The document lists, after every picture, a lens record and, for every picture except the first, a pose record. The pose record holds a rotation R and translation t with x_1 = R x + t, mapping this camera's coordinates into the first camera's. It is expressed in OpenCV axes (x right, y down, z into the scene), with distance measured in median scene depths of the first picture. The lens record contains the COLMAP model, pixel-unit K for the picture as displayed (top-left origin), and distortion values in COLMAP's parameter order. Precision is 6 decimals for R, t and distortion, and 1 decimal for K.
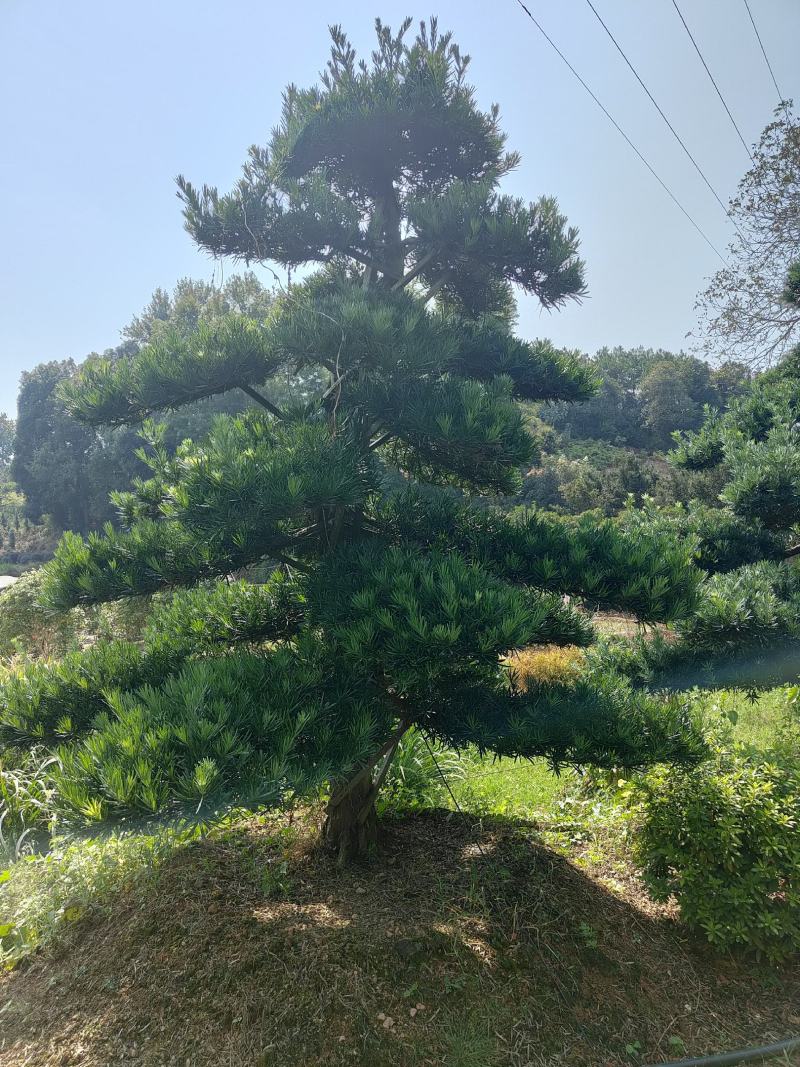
lens RADIAL K [[747.0, 0, 398.7], [0, 747.0, 530.1], [0, 0, 1]] dist [0.020552, -0.011105]
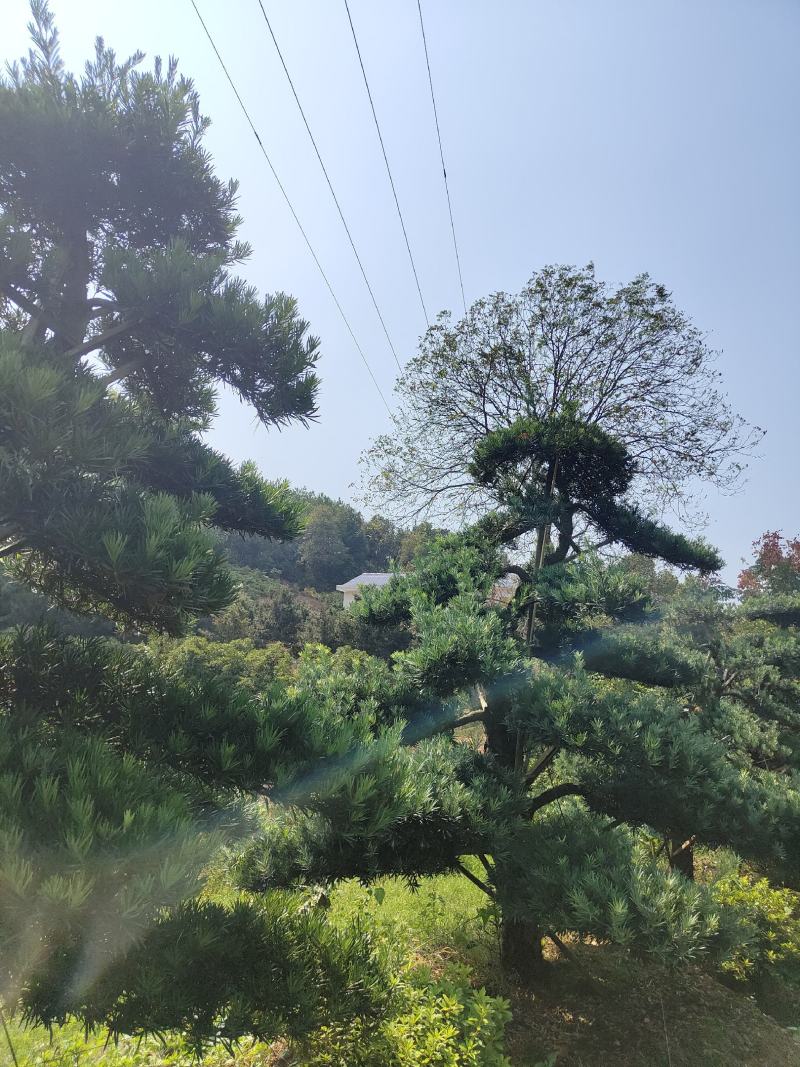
lens RADIAL K [[747.0, 0, 398.7], [0, 747.0, 530.1], [0, 0, 1]] dist [0.020552, -0.011105]
pose [[0.889991, 0.161702, 0.426342, -0.002116], [-0.089233, 0.978694, -0.184923, -0.041233], [-0.447161, 0.126536, 0.885458, 0.206826]]
